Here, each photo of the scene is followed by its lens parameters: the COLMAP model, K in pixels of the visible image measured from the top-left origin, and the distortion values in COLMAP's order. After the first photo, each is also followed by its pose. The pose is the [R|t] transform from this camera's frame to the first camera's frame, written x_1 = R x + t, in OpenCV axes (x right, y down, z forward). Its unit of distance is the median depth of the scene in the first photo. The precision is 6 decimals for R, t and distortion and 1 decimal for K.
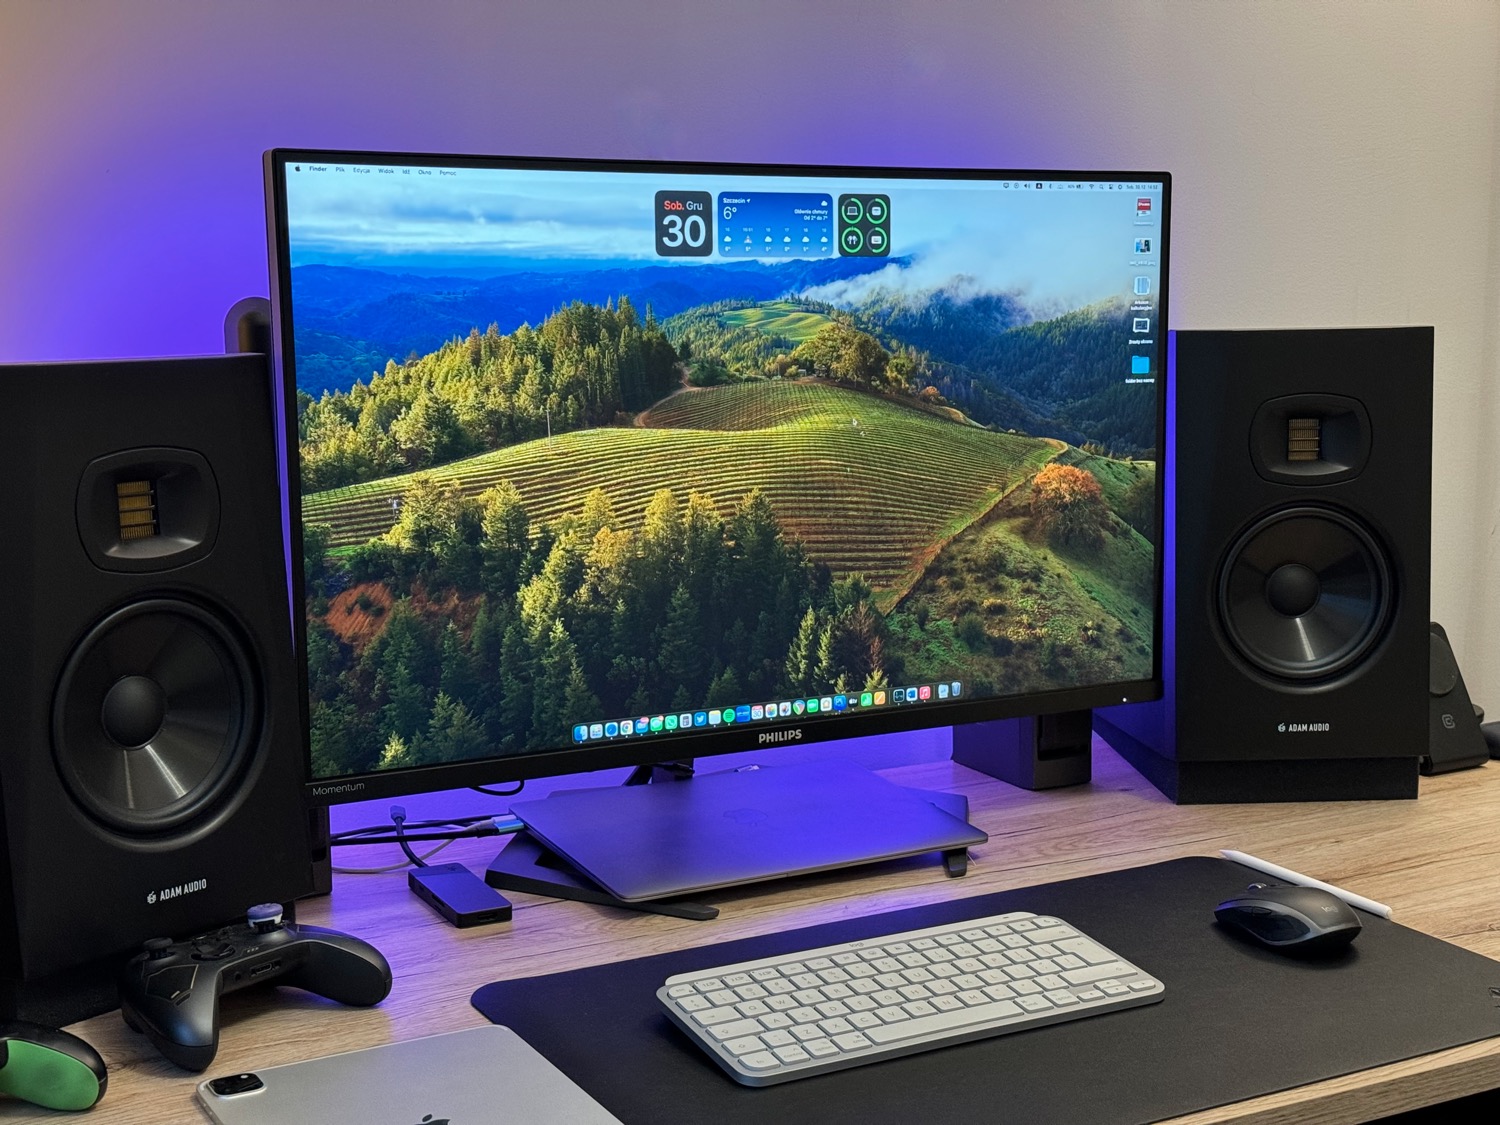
lens RADIAL K [[2102.0, 0, 771.1], [0, 2102.0, 572.7], [0, 0, 1]] dist [0.155075, -0.133405]
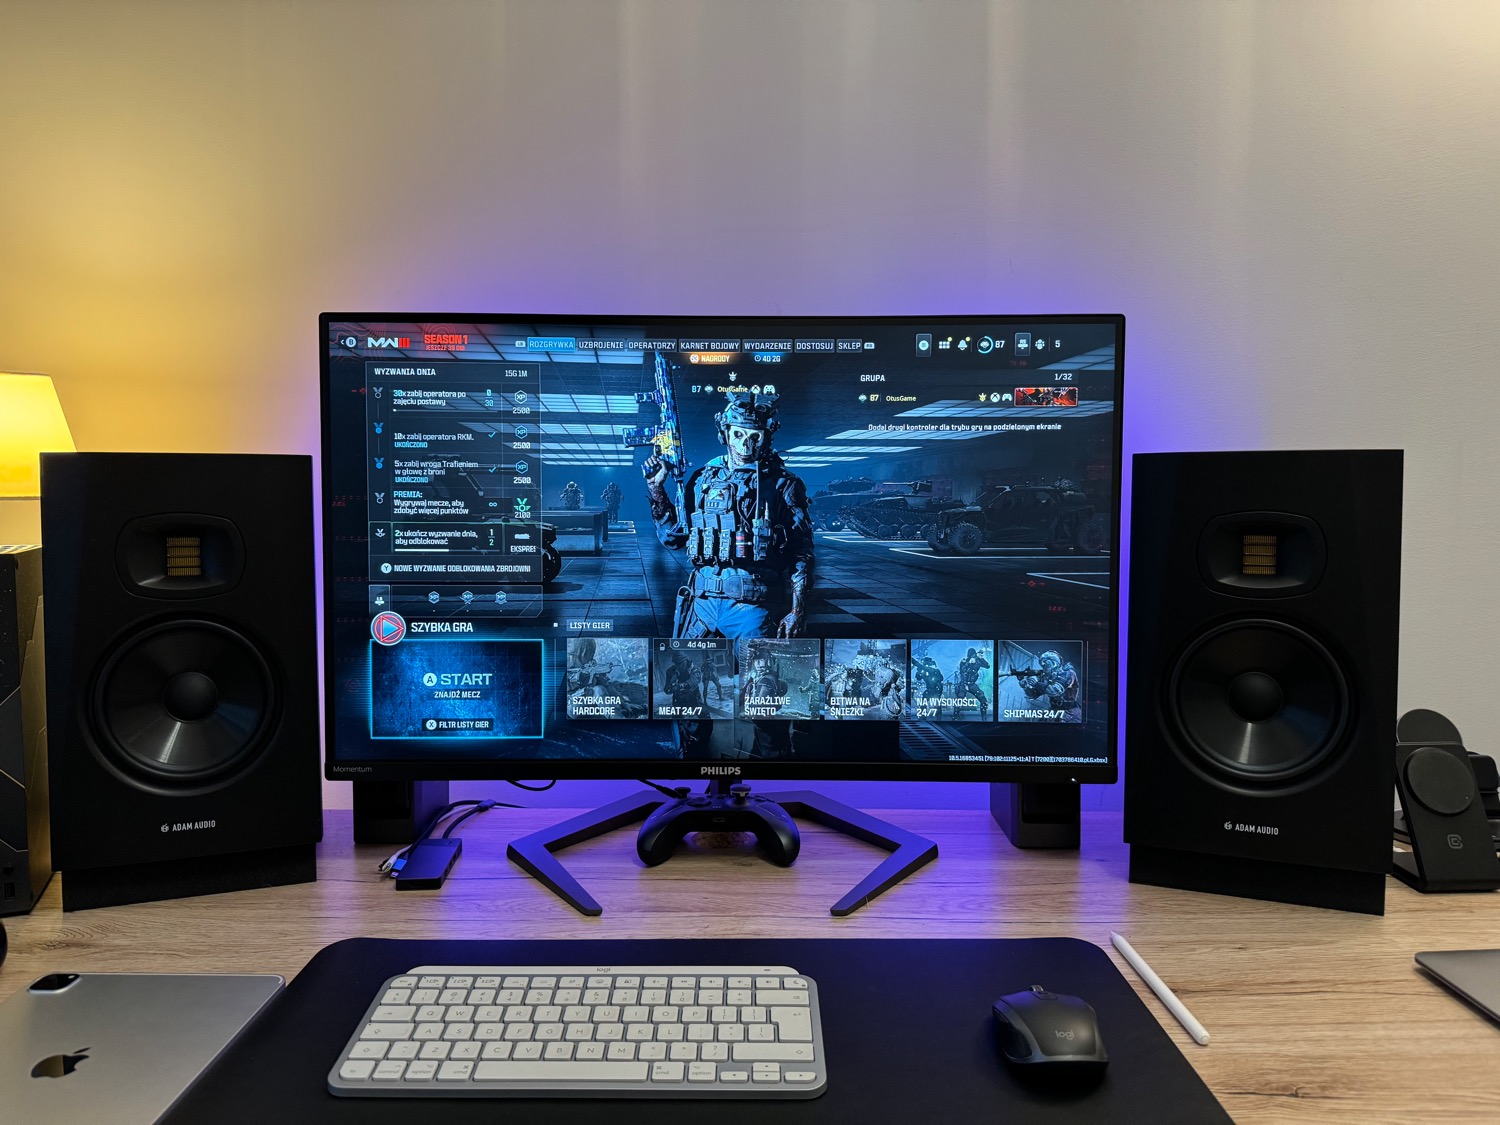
lens RADIAL K [[1079.8, 0, 750.0], [0, 1079.8, 562.5], [0, 0, 1]] dist [0.016673, -0.038602]
pose [[0.868829, 0.033960, -0.493946, 0.328680], [-0.074062, 0.995335, -0.061839, -0.007120], [0.489542, 0.090310, 0.867291, 0.449859]]
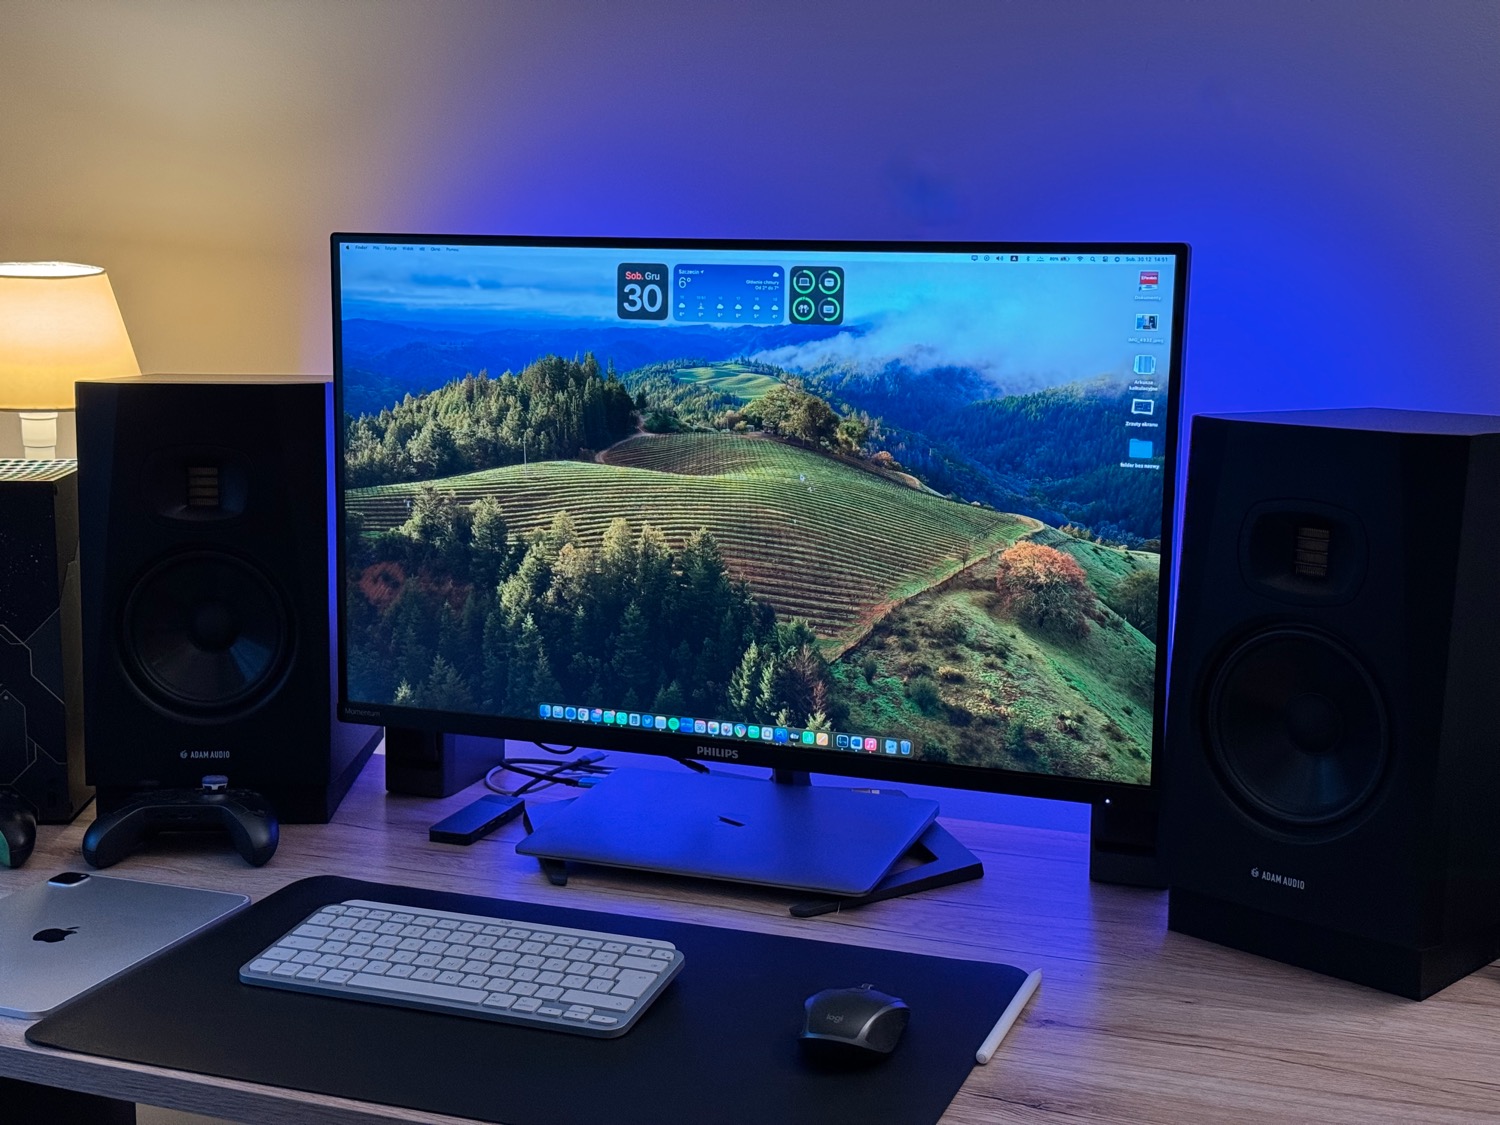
lens RADIAL K [[2132.9, 0, 750.0], [0, 2132.9, 562.5], [0, 0, 1]] dist [0.200339, -0.612664]
pose [[0.631212, 0.132860, -0.764146, 0.863686], [-0.118661, 0.990163, 0.074139, -0.106939], [0.766480, 0.043877, 0.640768, 0.288067]]
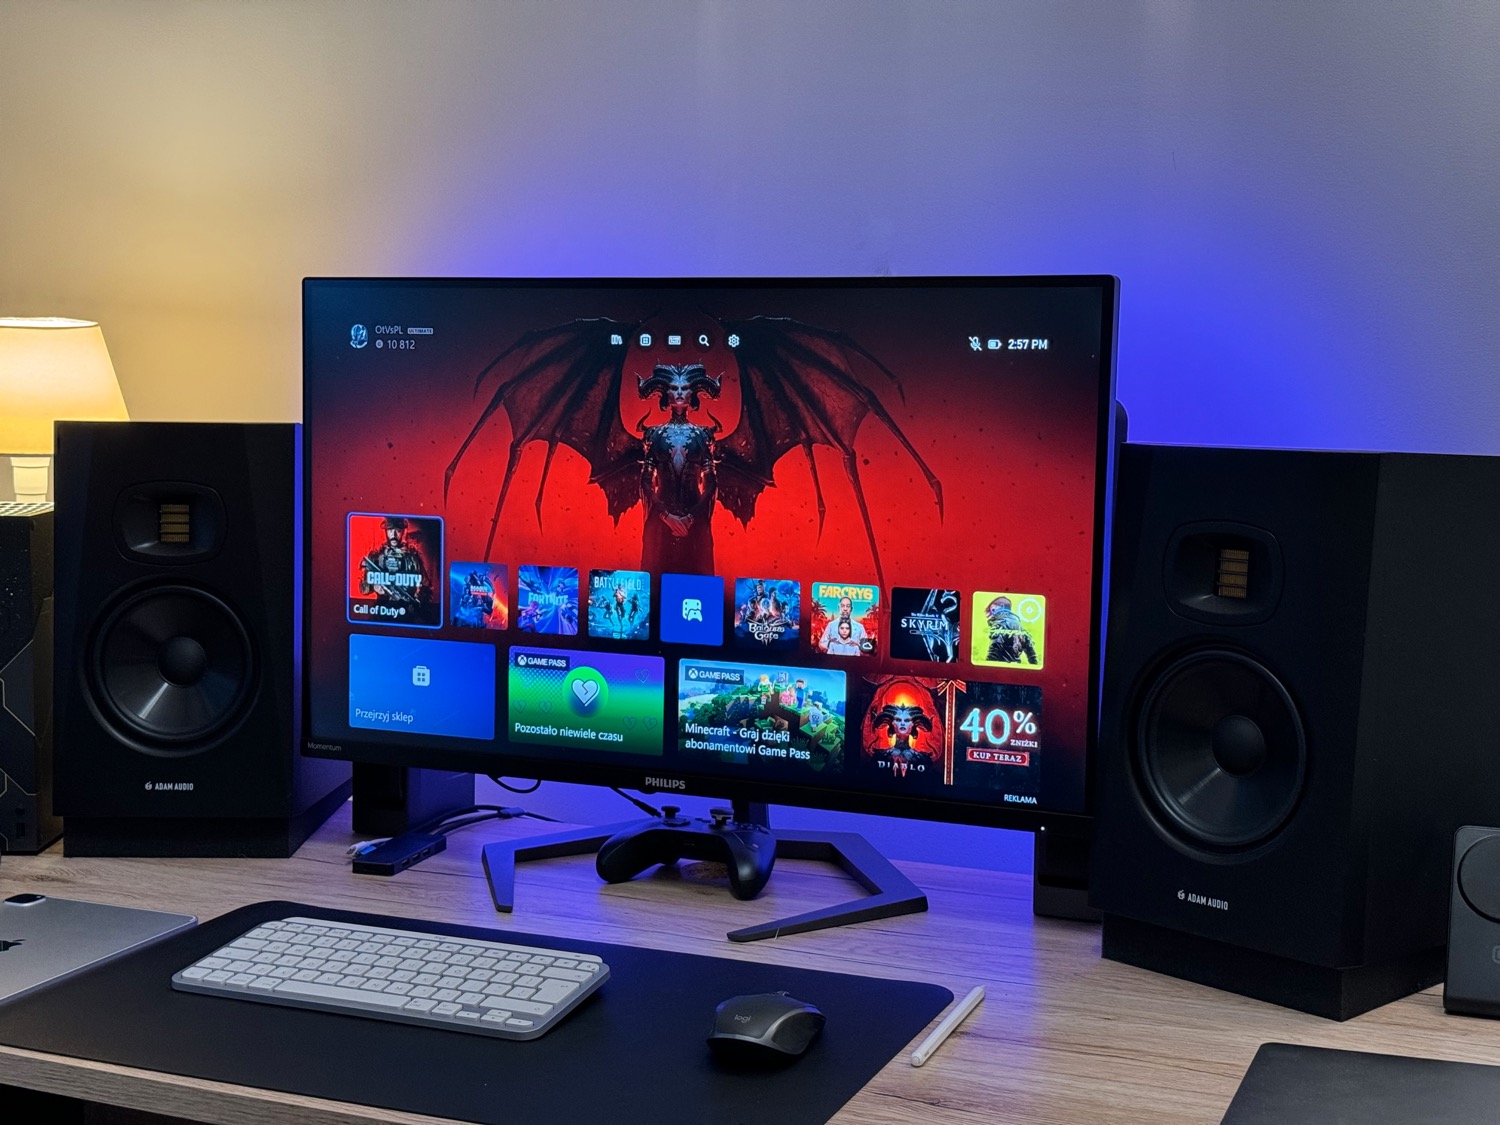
lens RADIAL K [[2132.9, 0, 750.0], [0, 2132.9, 562.5], [0, 0, 1]] dist [0.200339, -0.612664]
pose [[0.601162, 0.086529, -0.794429, 0.927516], [-0.126013, 0.991947, 0.012687, -0.058906], [0.789129, 0.092481, 0.607225, 0.334401]]
